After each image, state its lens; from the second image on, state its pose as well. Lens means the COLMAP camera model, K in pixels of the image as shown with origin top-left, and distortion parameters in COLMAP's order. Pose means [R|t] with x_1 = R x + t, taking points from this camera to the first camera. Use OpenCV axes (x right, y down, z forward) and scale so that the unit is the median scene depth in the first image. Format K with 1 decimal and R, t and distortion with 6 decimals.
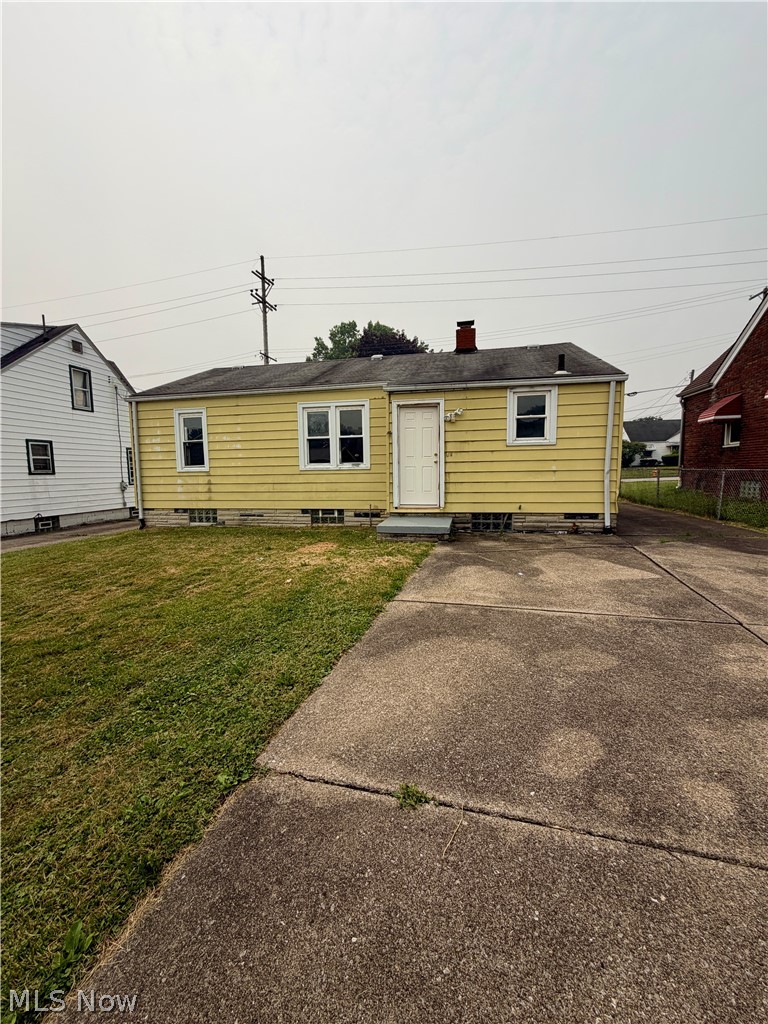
lens RADIAL K [[408.0, 0, 383.7], [0, 408.0, 507.8], [0, 0, 1]] dist [-0.001706, -0.000069]
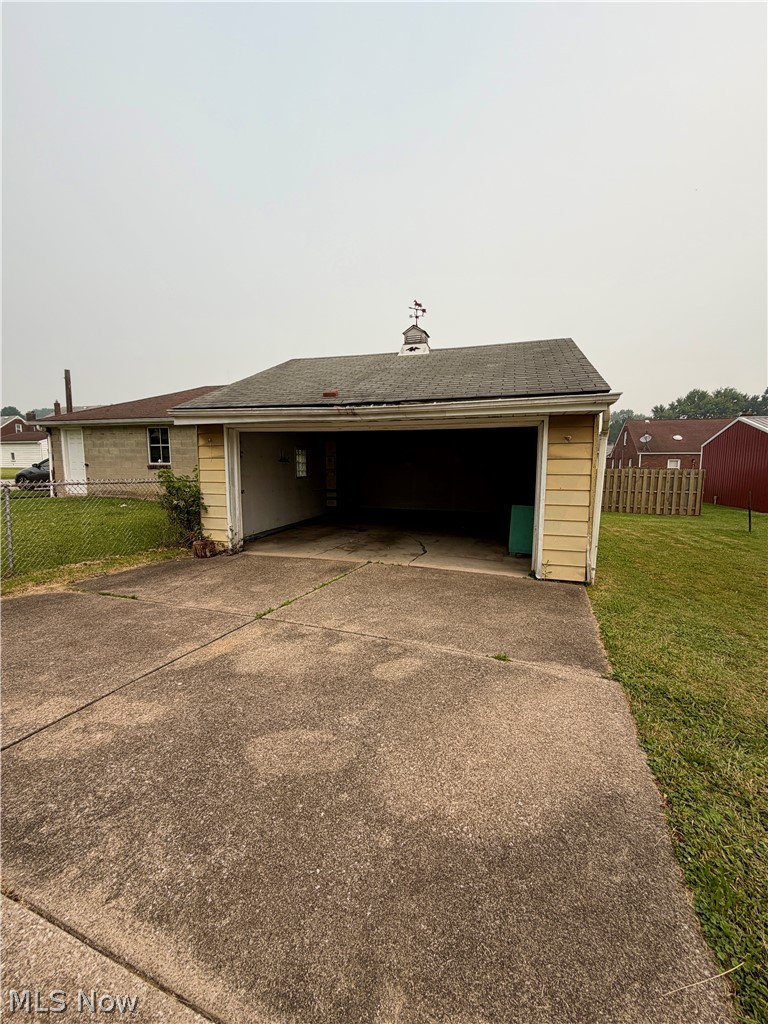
lens RADIAL K [[408.0, 0, 383.7], [0, 408.0, 507.8], [0, 0, 1]] dist [-0.001706, -0.000069]
pose [[-0.997303, 0.005286, 0.073210, 0.302451], [0.020009, 0.979209, 0.201865, -0.211069], [-0.070621, 0.202786, -0.976673, 1.781321]]
